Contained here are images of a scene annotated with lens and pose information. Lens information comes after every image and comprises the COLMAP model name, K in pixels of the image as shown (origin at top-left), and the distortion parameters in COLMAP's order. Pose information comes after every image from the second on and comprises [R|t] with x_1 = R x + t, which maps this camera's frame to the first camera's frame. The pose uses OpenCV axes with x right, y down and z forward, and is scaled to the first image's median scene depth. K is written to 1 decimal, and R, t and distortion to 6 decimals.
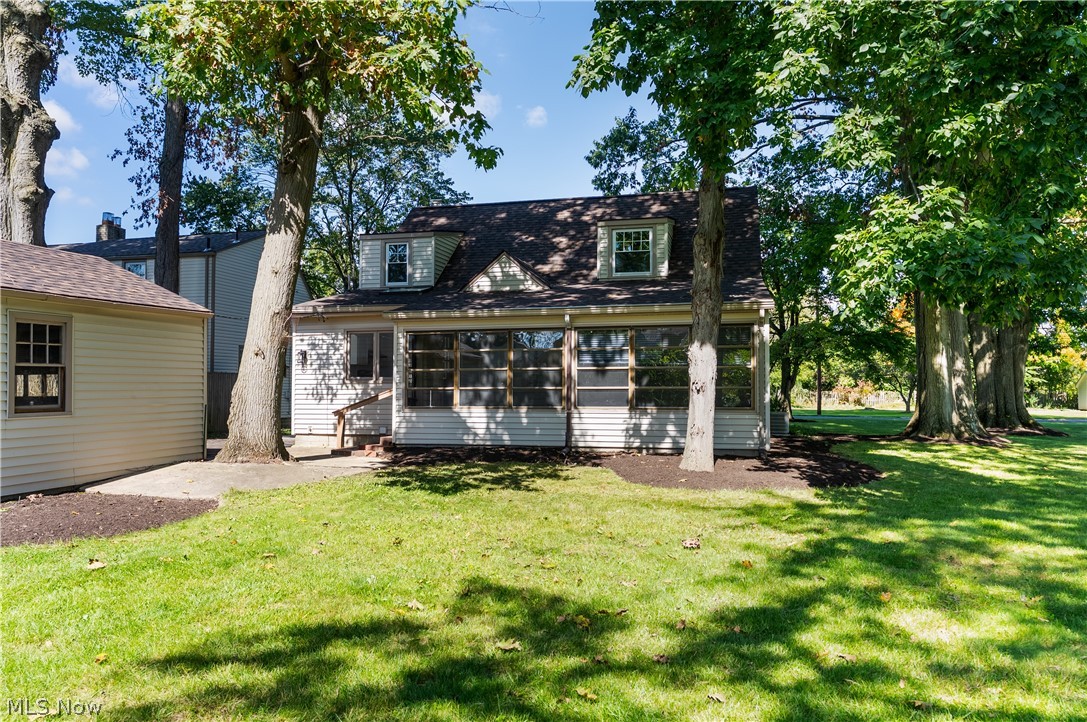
lens RADIAL K [[757.5, 0, 541.7], [0, 757.5, 364.3], [0, 0, 1]] dist [0.001576, 0.001205]
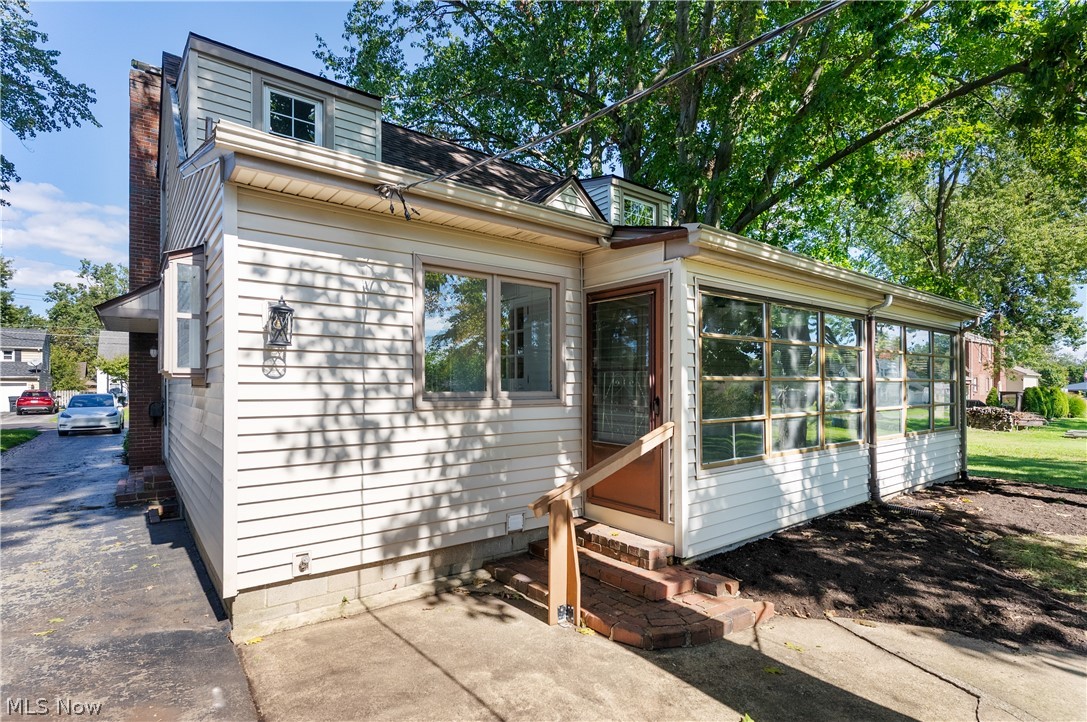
lens RADIAL K [[533.6, 0, 542.4], [0, 533.6, 381.2], [0, 0, 1]] dist [-0.001887, -0.000178]
pose [[0.614310, 0.006485, 0.789038, -0.467063], [-0.025494, 0.999607, 0.011633, 0.008249], [-0.788653, -0.027262, 0.614234, 0.892257]]
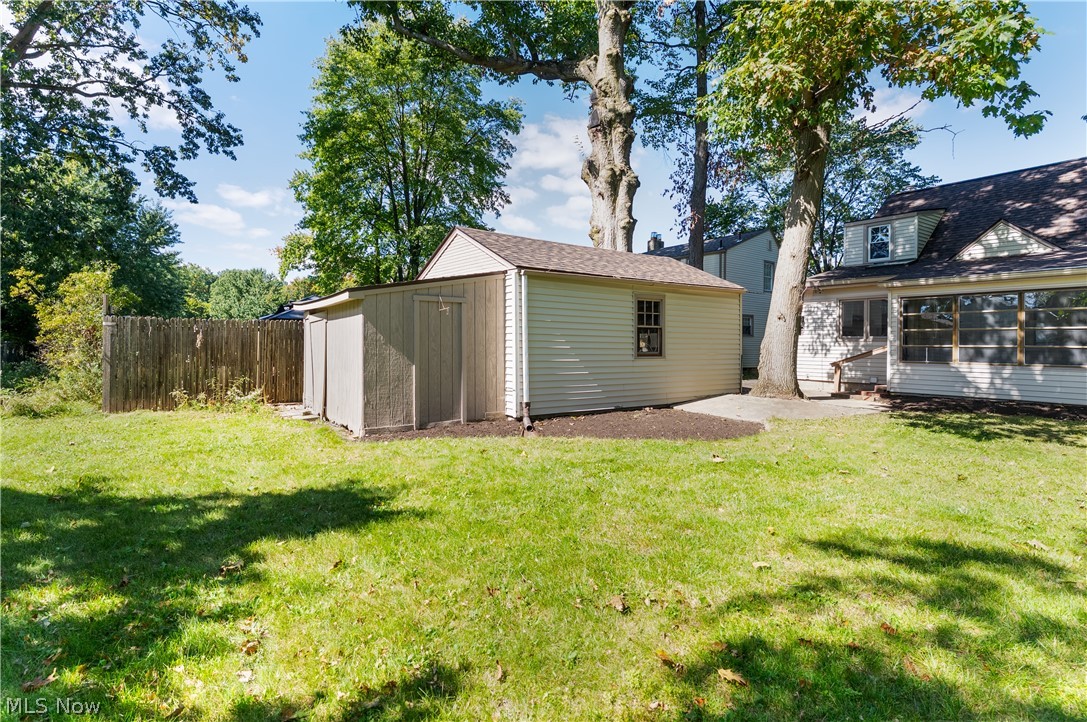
lens RADIAL K [[535.5, 0, 538.4], [0, 535.5, 337.4], [0, 0, 1]] dist [-0.001186, -0.000092]
pose [[0.762235, 0.002897, -0.647293, -0.068829], [0.006385, 0.999908, 0.011994, 0.005308], [0.647268, -0.013275, 0.762147, -0.003862]]
